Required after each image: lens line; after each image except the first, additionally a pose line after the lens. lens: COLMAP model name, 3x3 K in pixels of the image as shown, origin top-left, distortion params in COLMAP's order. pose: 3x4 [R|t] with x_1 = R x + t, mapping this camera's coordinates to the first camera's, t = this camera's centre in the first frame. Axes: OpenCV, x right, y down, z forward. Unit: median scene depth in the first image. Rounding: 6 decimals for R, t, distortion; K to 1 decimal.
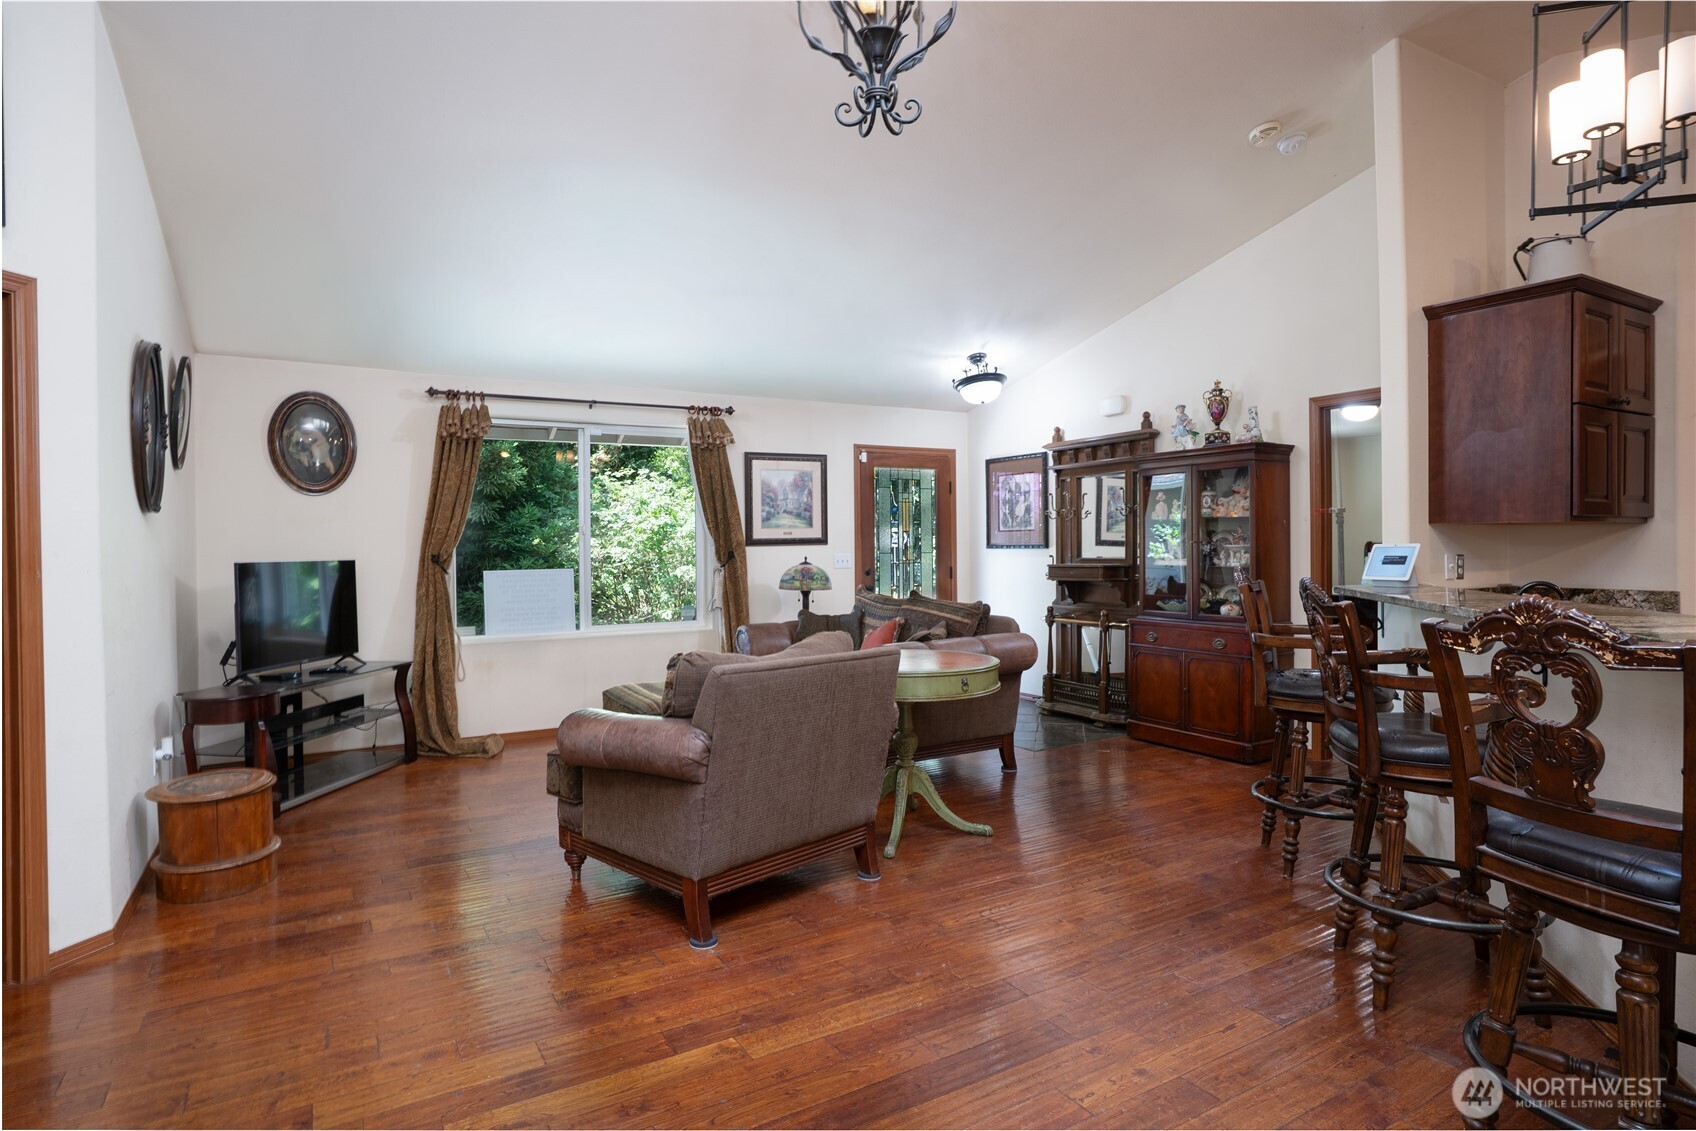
lens RADIAL K [[906.0, 0, 846.7], [0, 906.0, 544.0], [0, 0, 1]] dist [-0.032214, 0.000086]
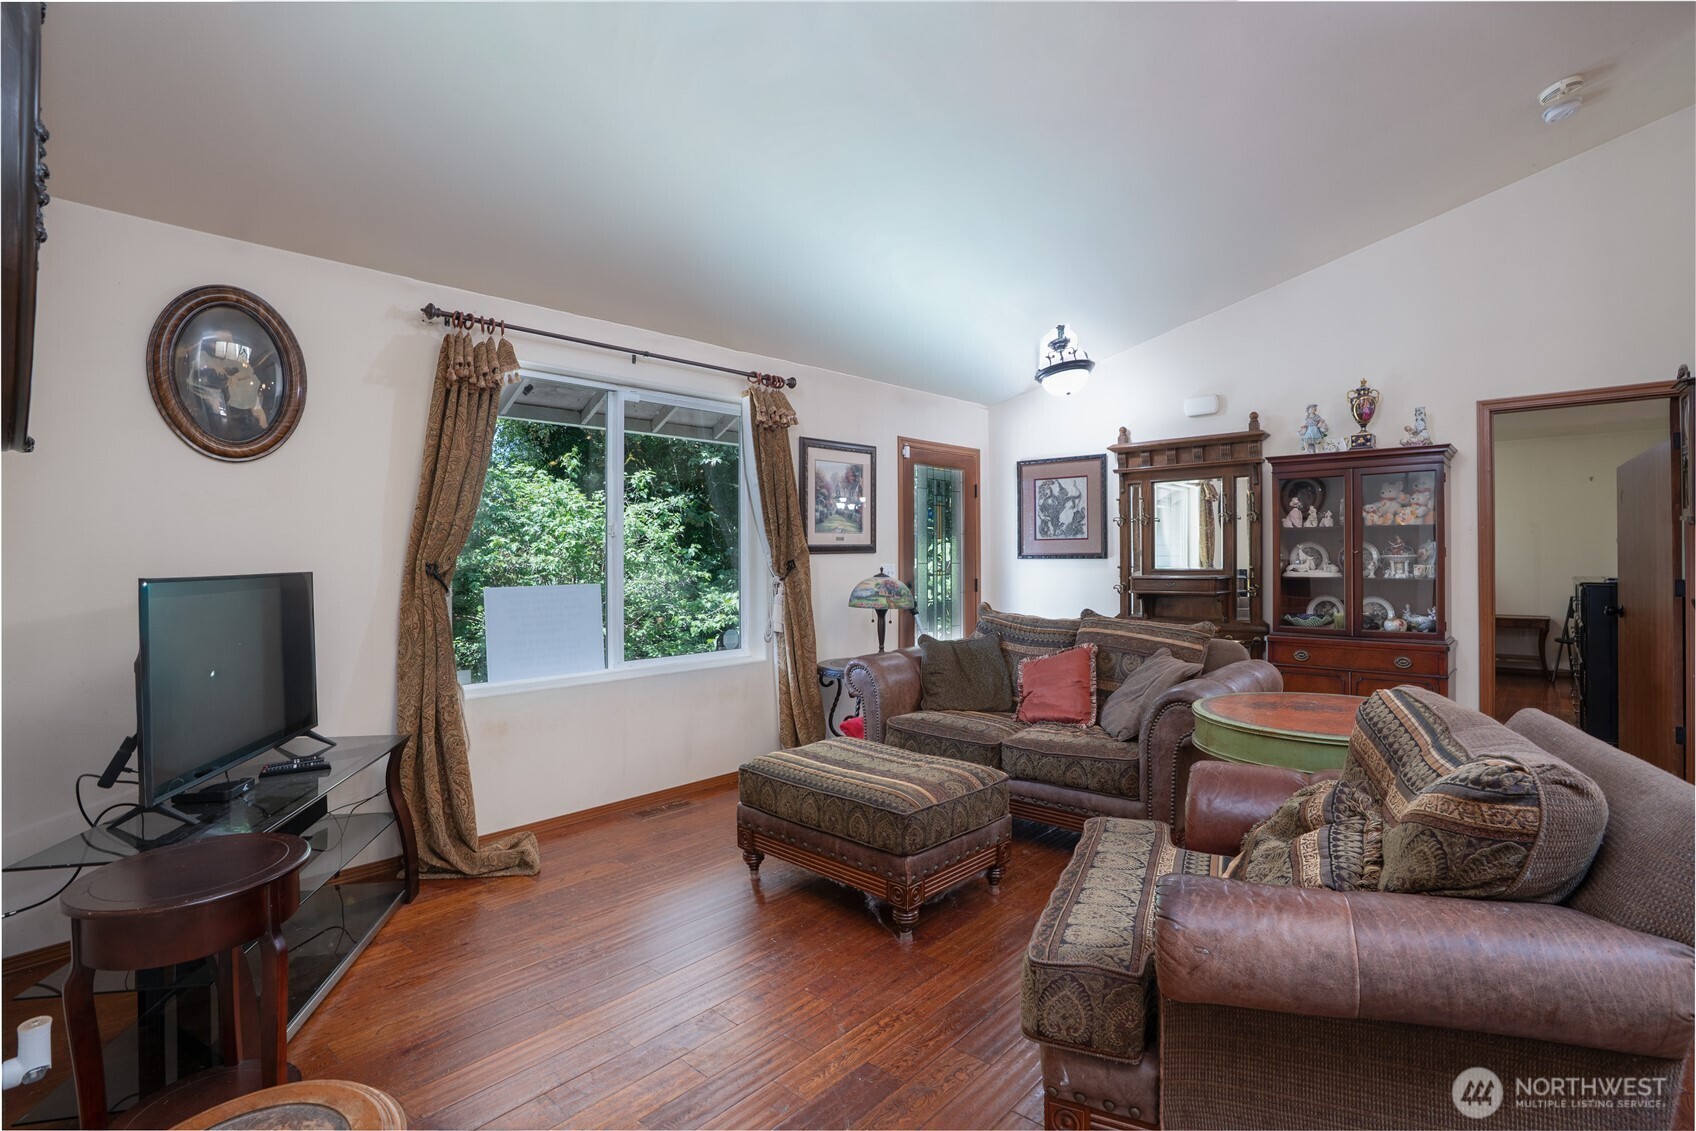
lens RADIAL K [[810.1, 0, 842.6], [0, 810.1, 551.1], [0, 0, 1]] dist [-0.048245, 0.014874]
pose [[0.957221, 0.007053, 0.289273, -0.302270], [-0.005381, 0.999964, -0.006574, 0.004535], [-0.289309, 0.004736, 0.957224, 0.324014]]
